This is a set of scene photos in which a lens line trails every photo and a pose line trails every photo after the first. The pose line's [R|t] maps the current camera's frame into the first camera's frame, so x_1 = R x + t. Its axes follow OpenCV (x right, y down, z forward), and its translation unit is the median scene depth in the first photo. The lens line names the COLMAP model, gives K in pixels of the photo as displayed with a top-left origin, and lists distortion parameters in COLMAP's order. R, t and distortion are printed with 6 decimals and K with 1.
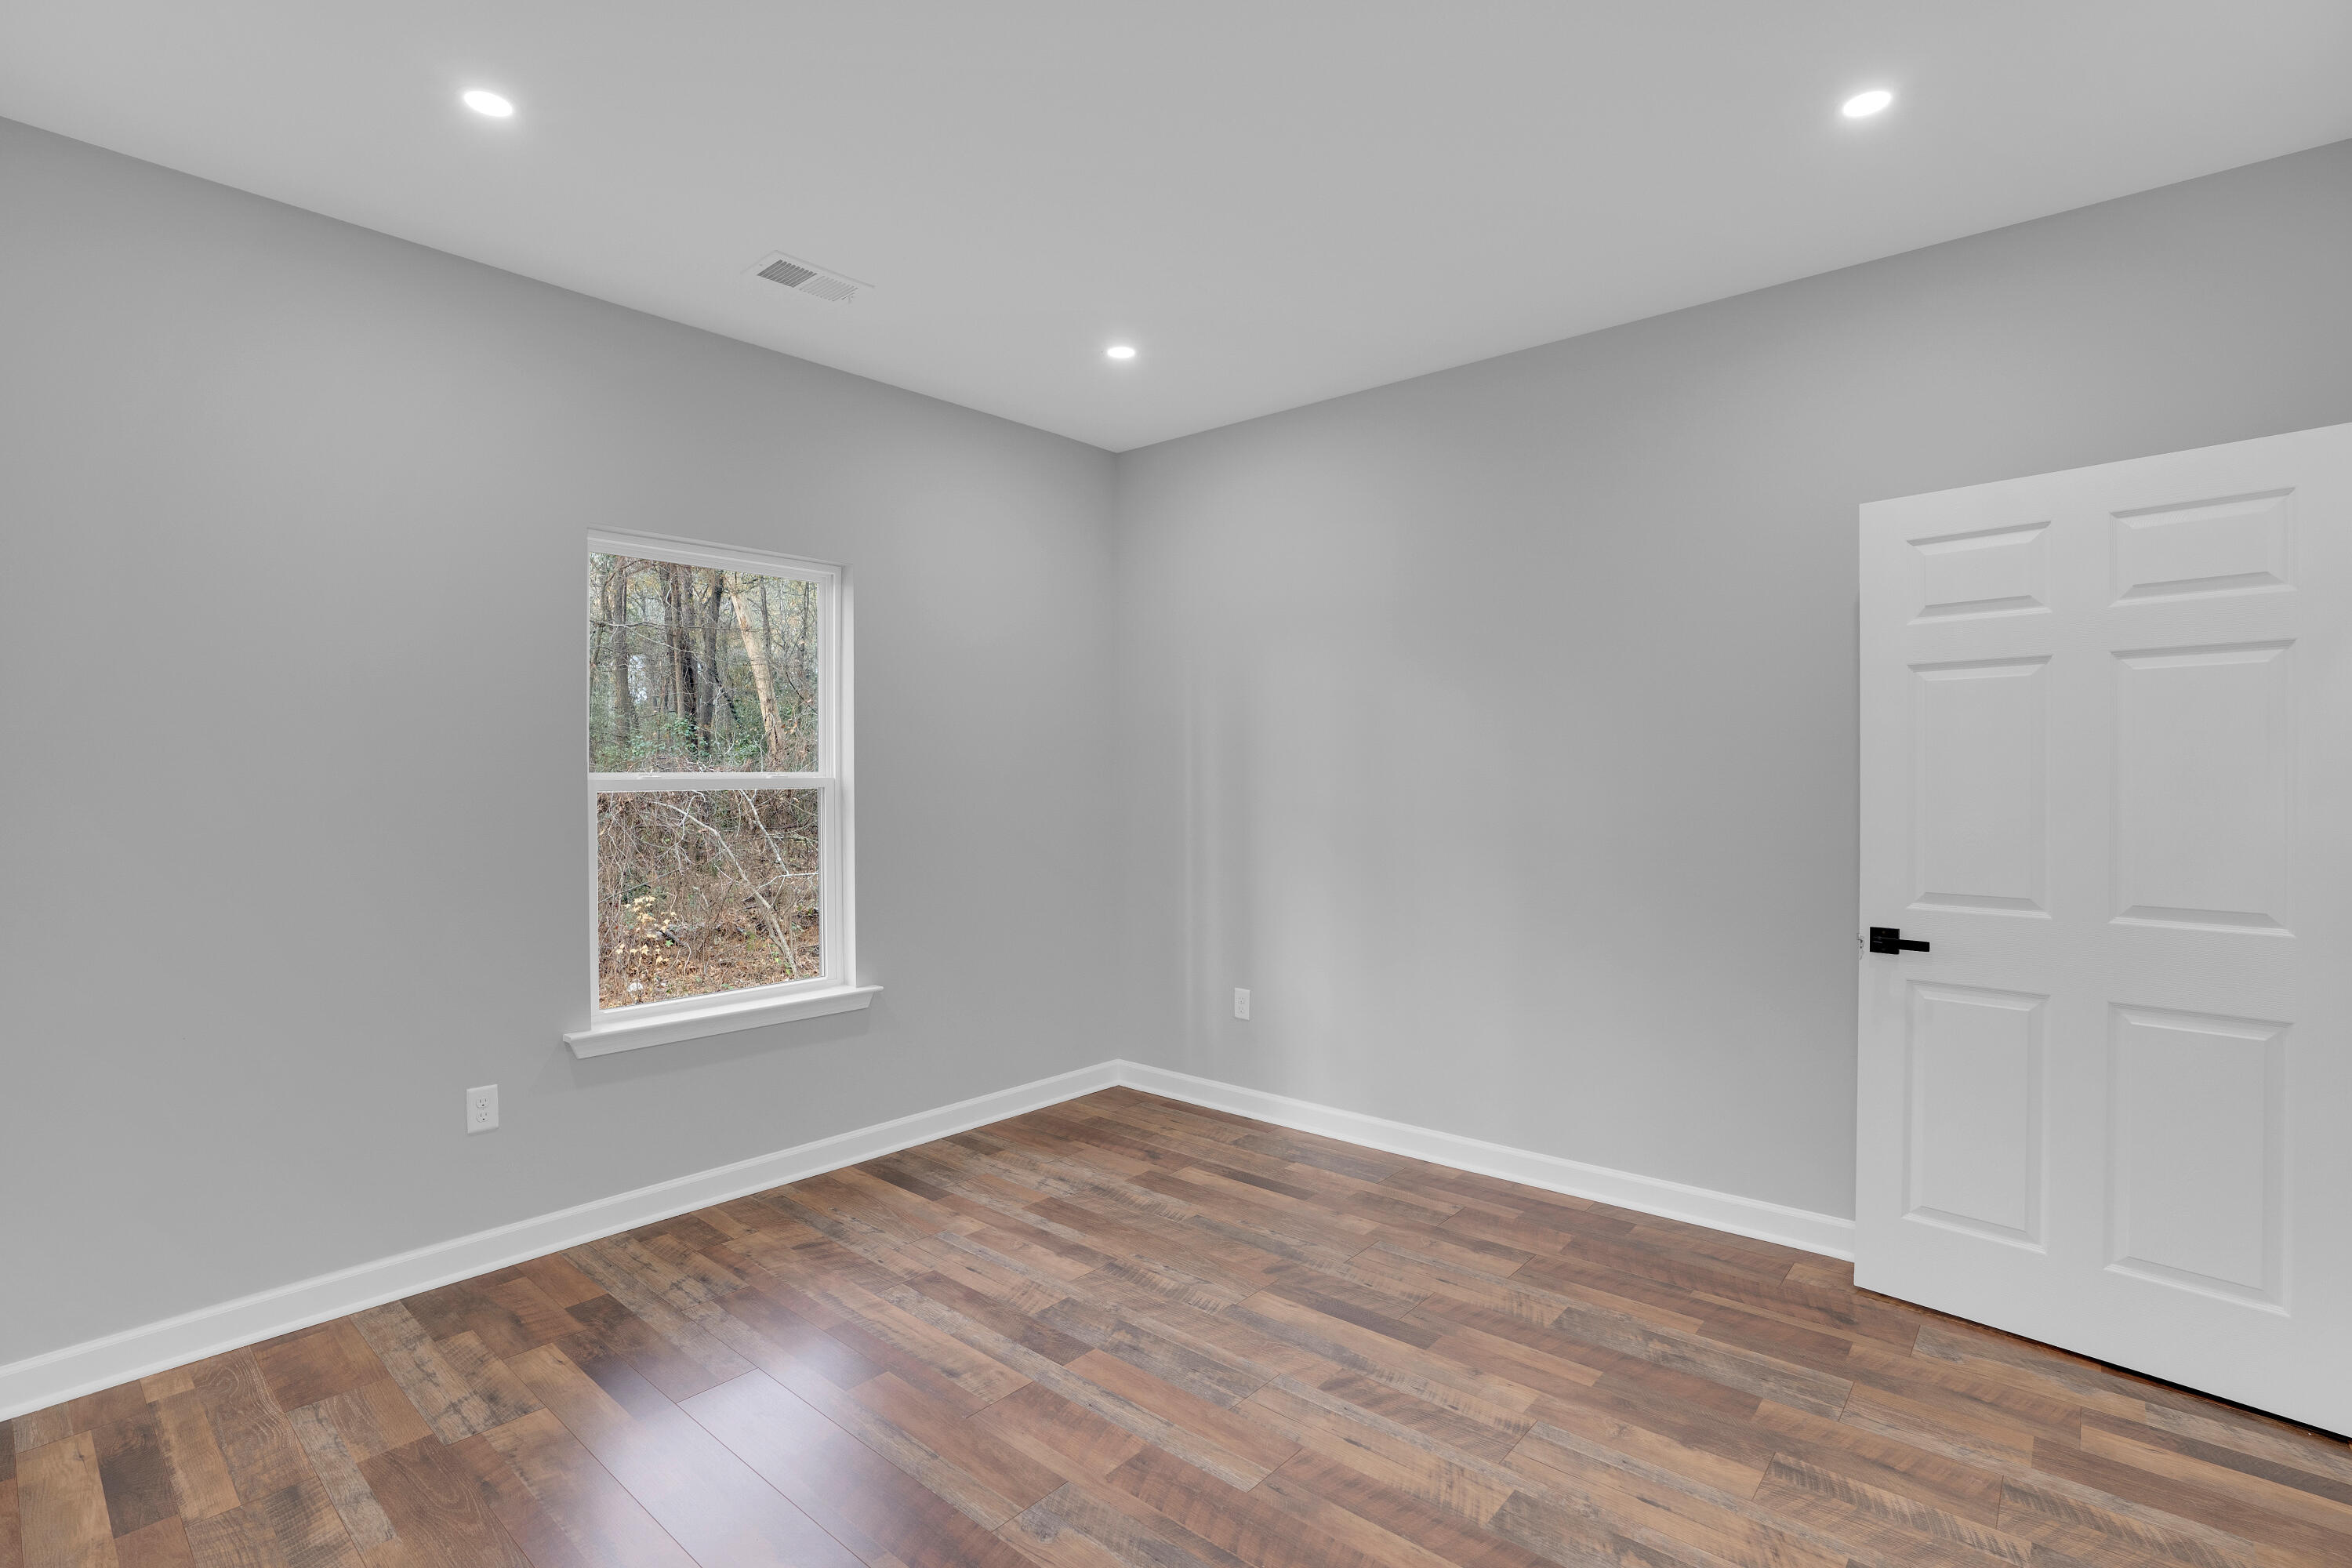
lens RADIAL K [[1094.6, 0, 1183.3], [0, 1094.6, 784.3], [0, 0, 1]] dist [-0.072091, 0.023550]
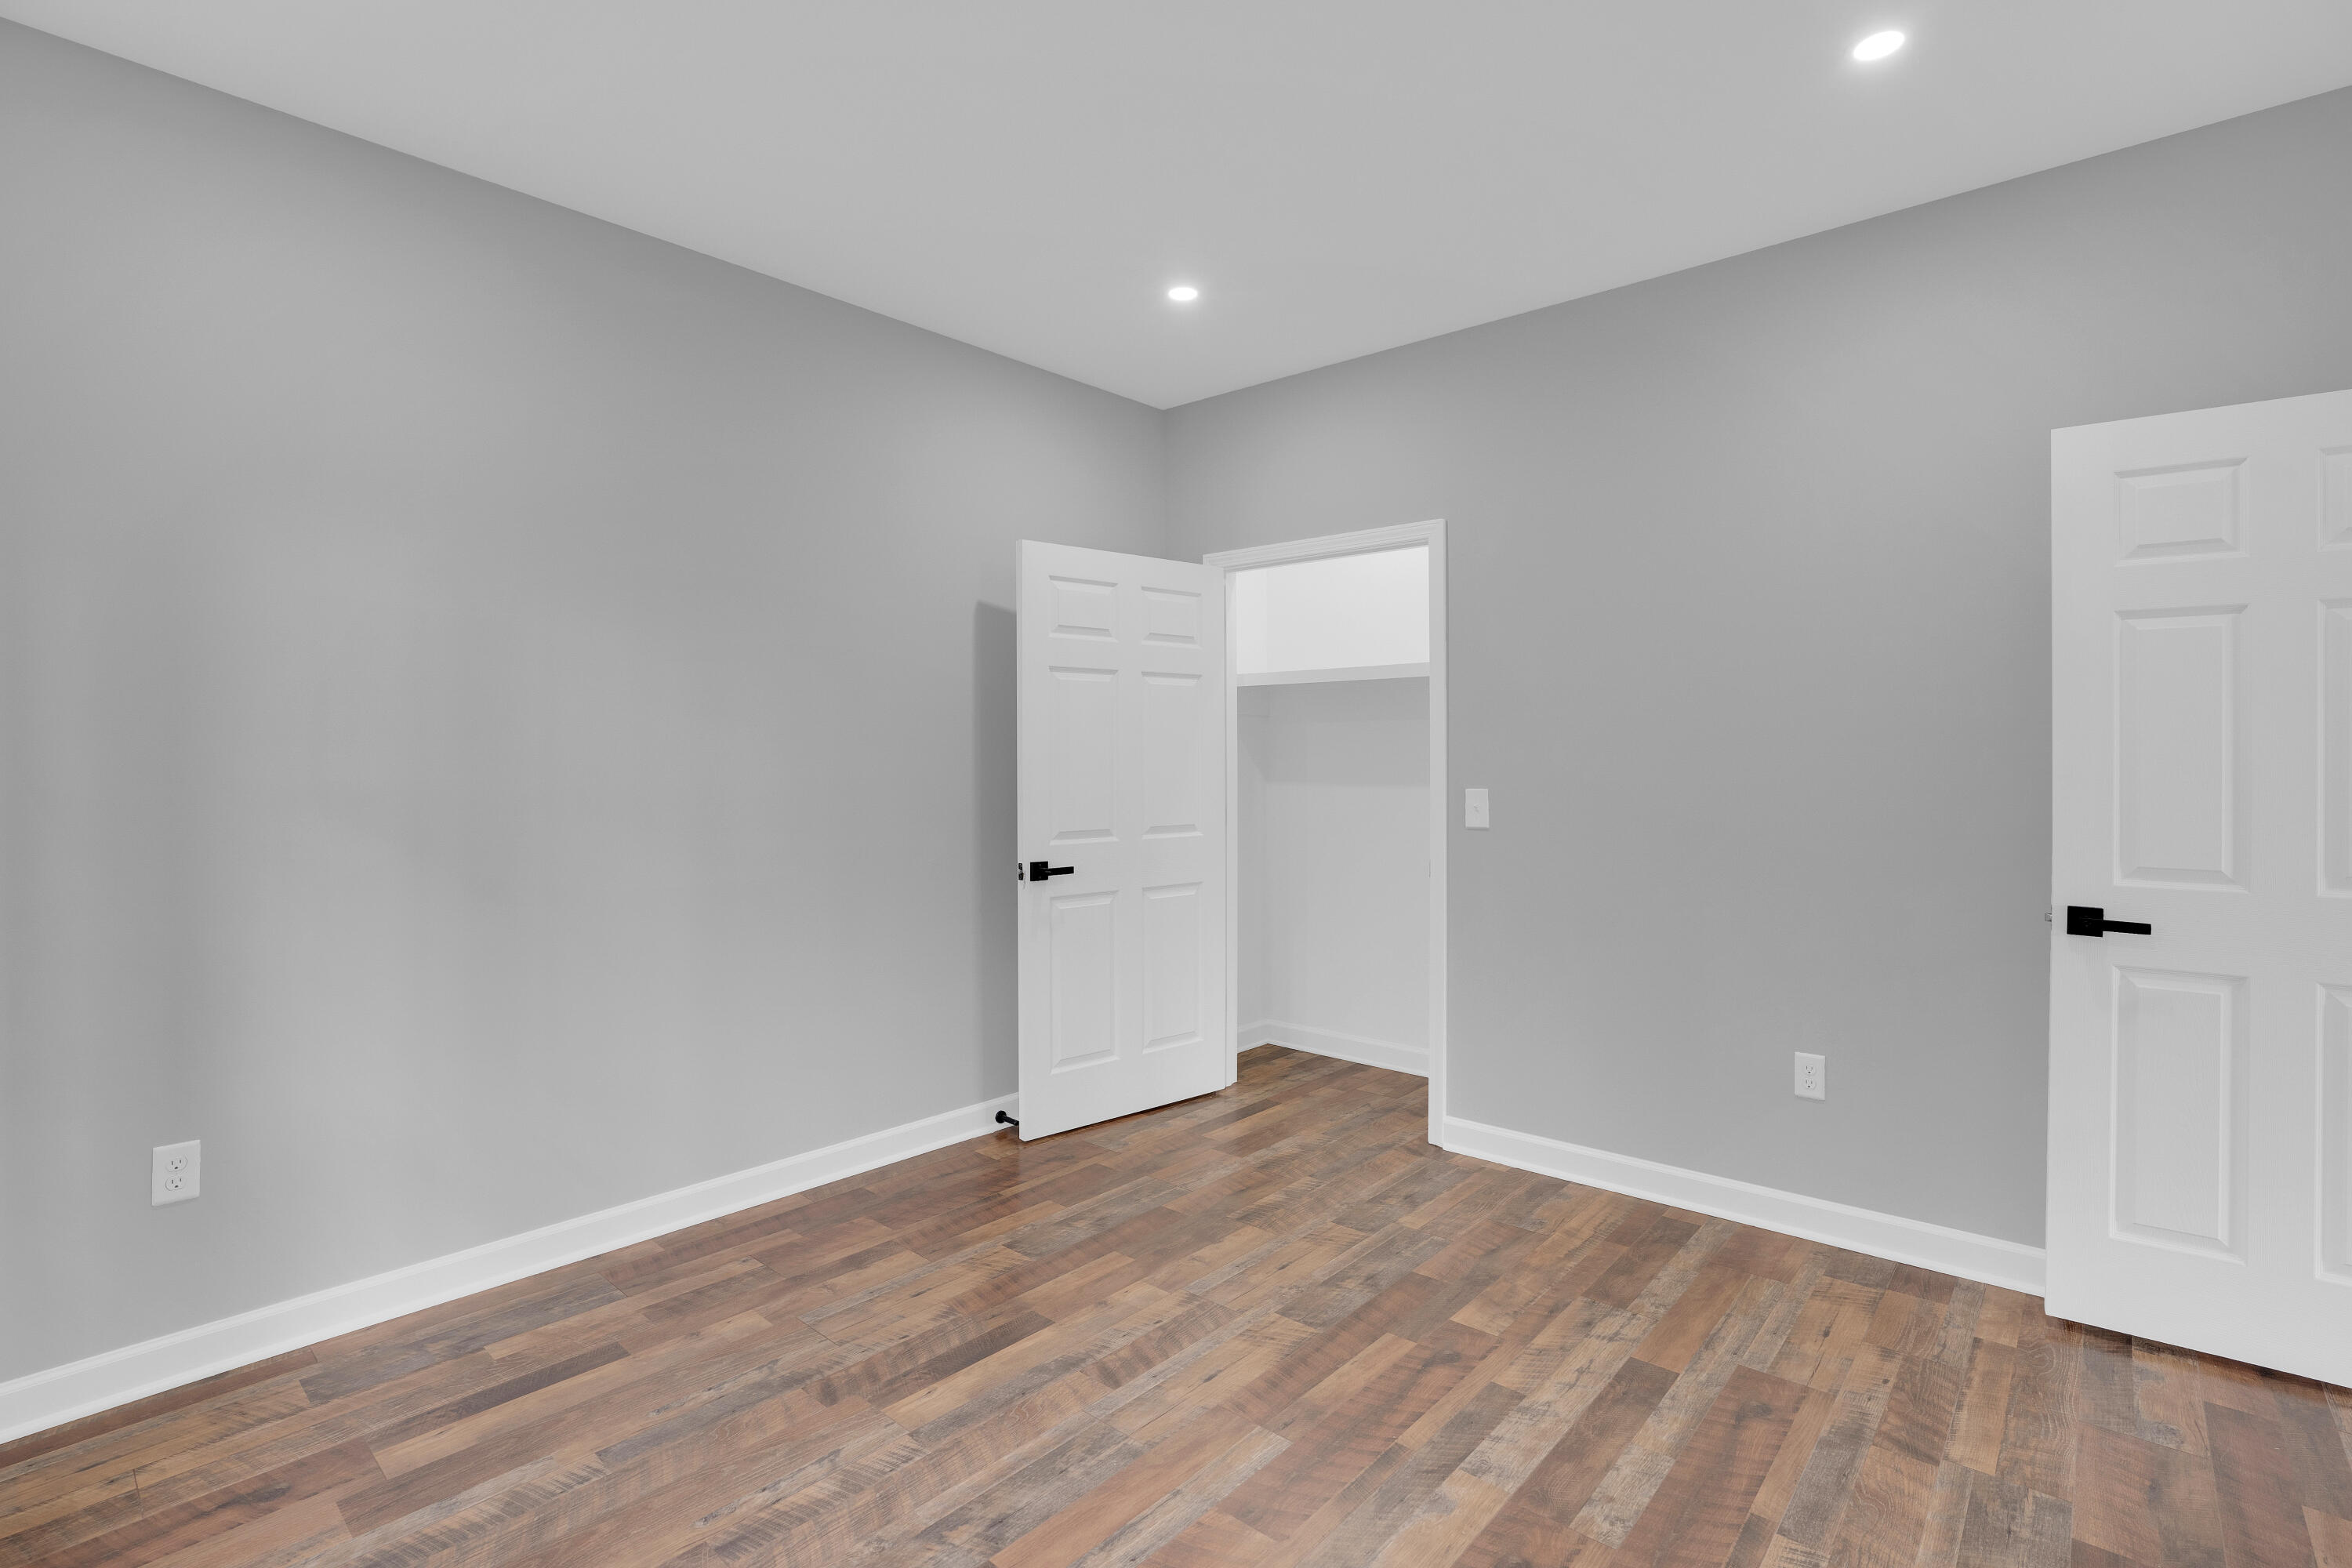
lens RADIAL K [[1115.0, 0, 1174.6], [0, 1115.0, 713.9], [0, 0, 1]] dist [-0.050285, 0.015853]
pose [[0.014792, 0.038550, 0.999147, -0.859640], [0.007231, 0.999226, -0.038661, 0.005411], [-0.999864, 0.007797, 0.014501, 0.923404]]
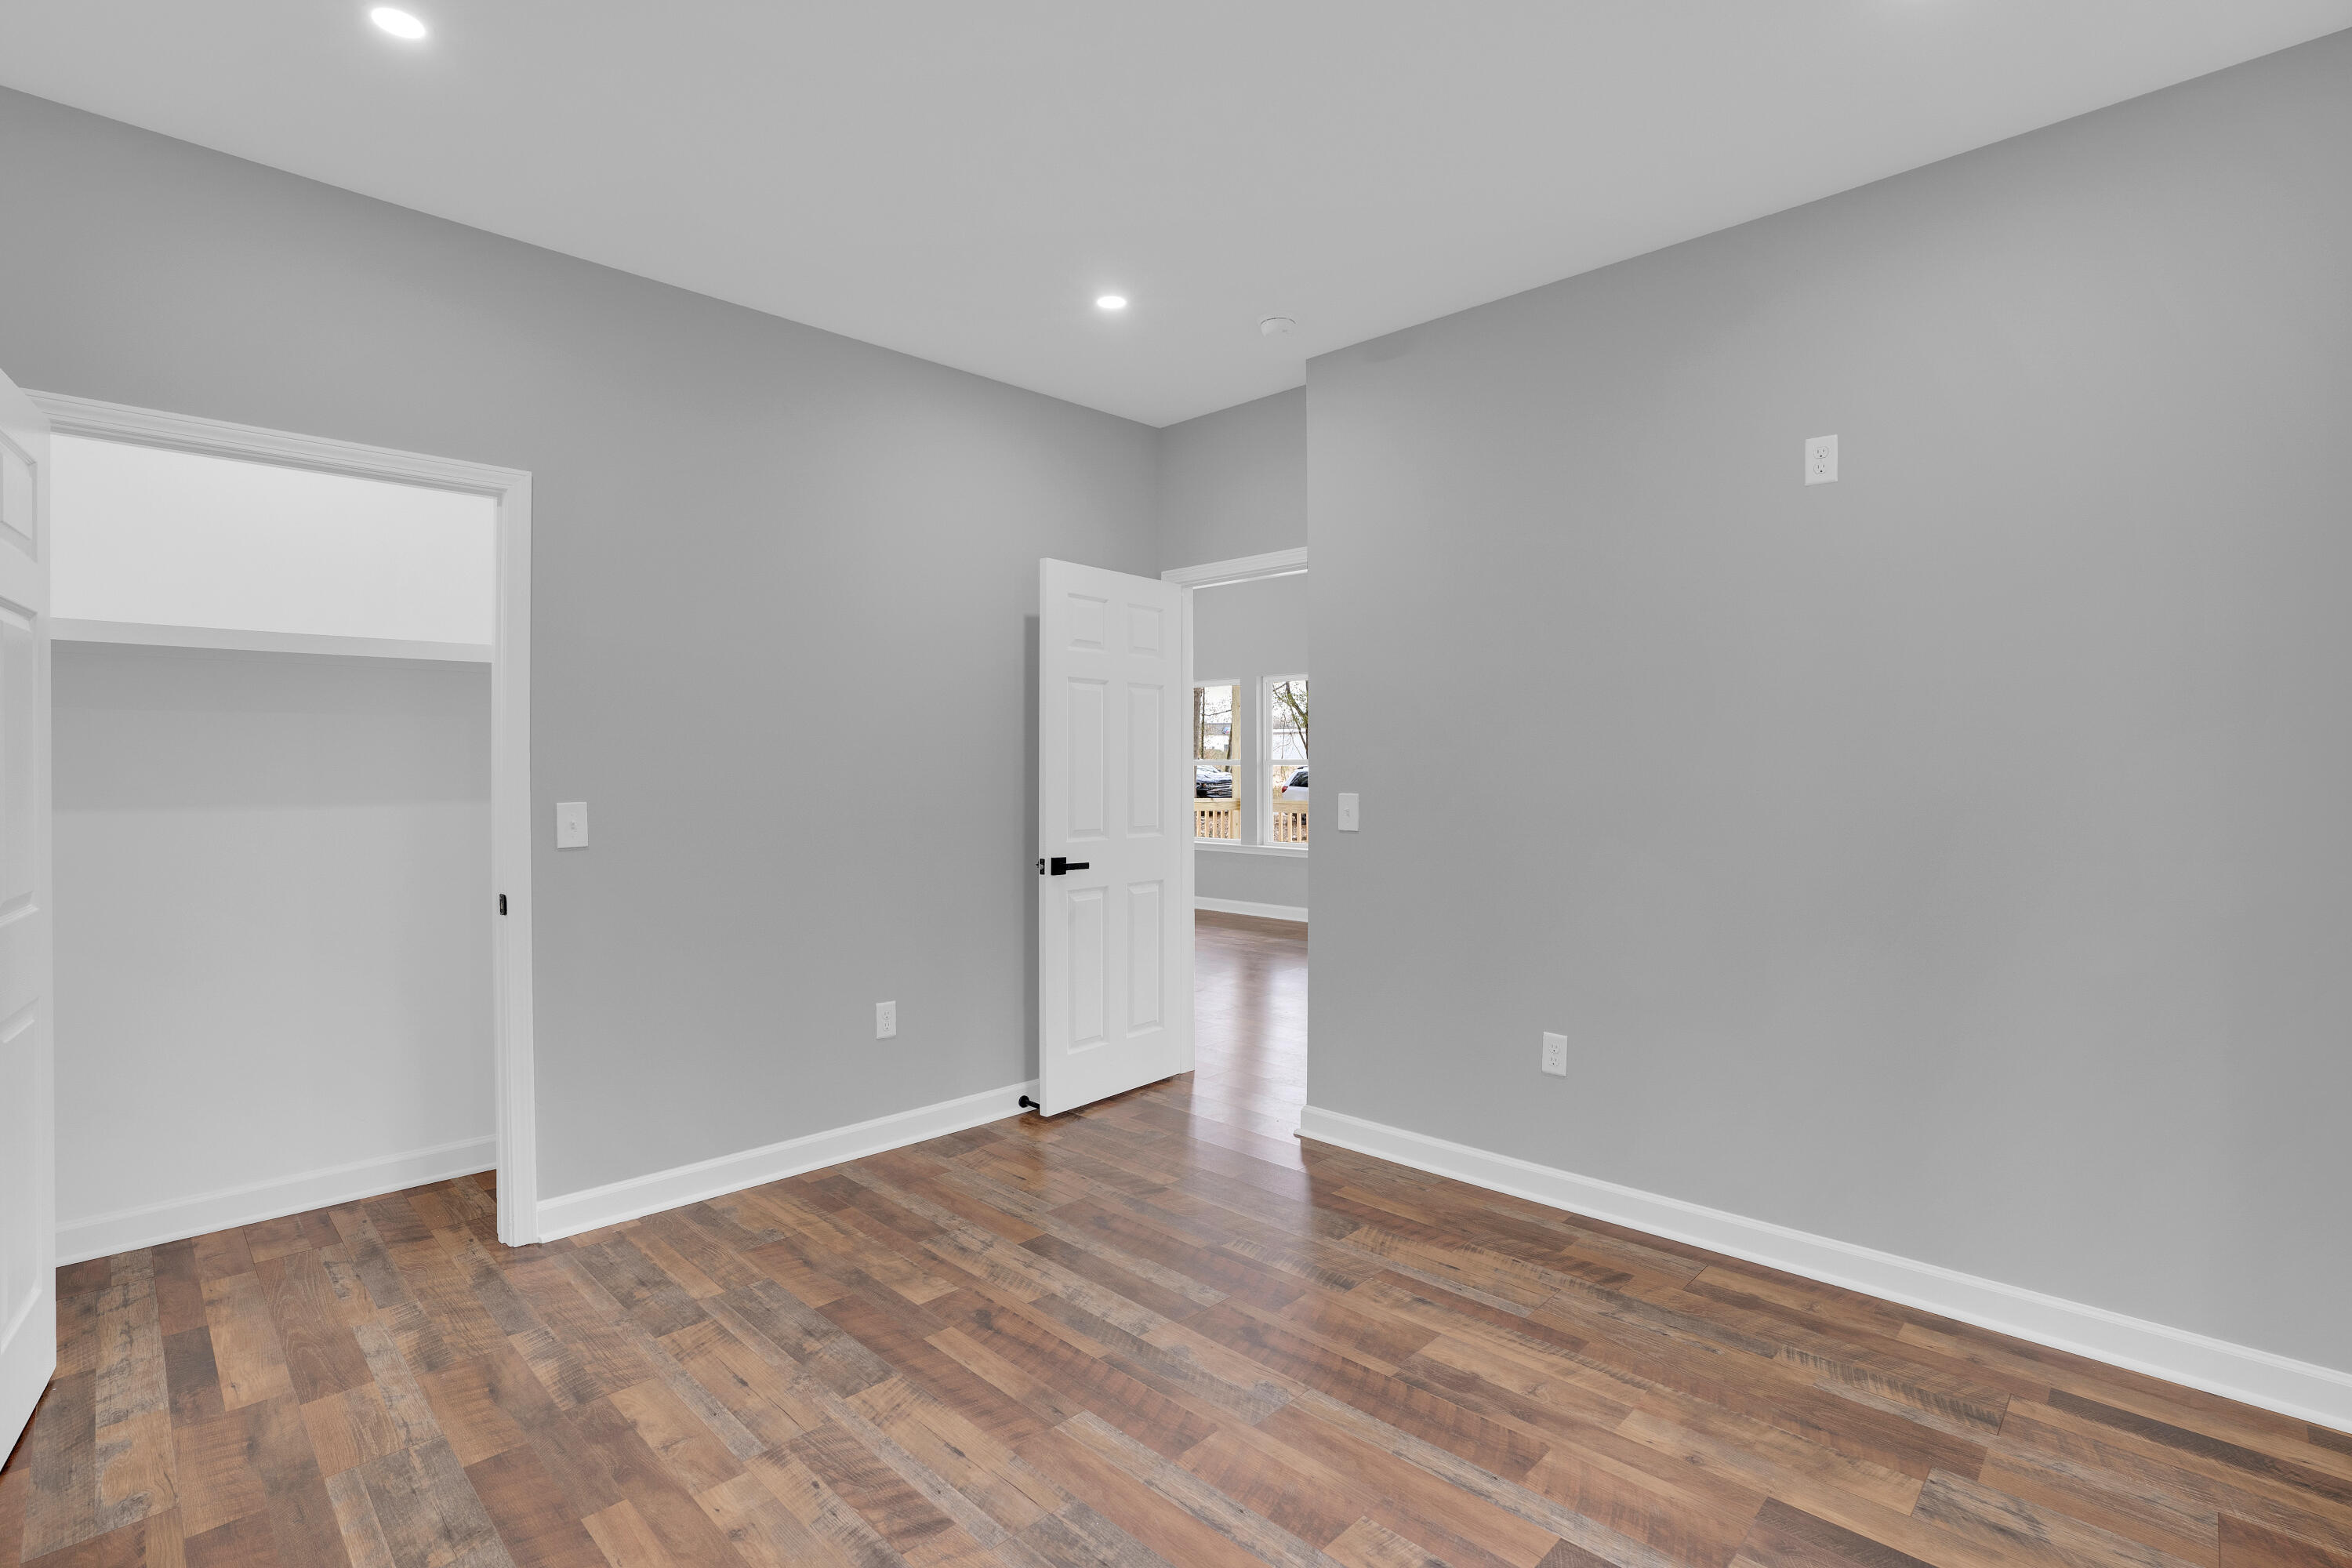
lens RADIAL K [[1094.6, 0, 1186.9], [0, 1094.6, 786.8], [0, 0, 1]] dist [-0.072091, 0.023550]
pose [[-0.998266, 0.002823, 0.058793, -0.091429], [0.004363, 0.999650, 0.026075, 0.003958], [-0.058699, 0.026287, -0.997930, 1.742132]]
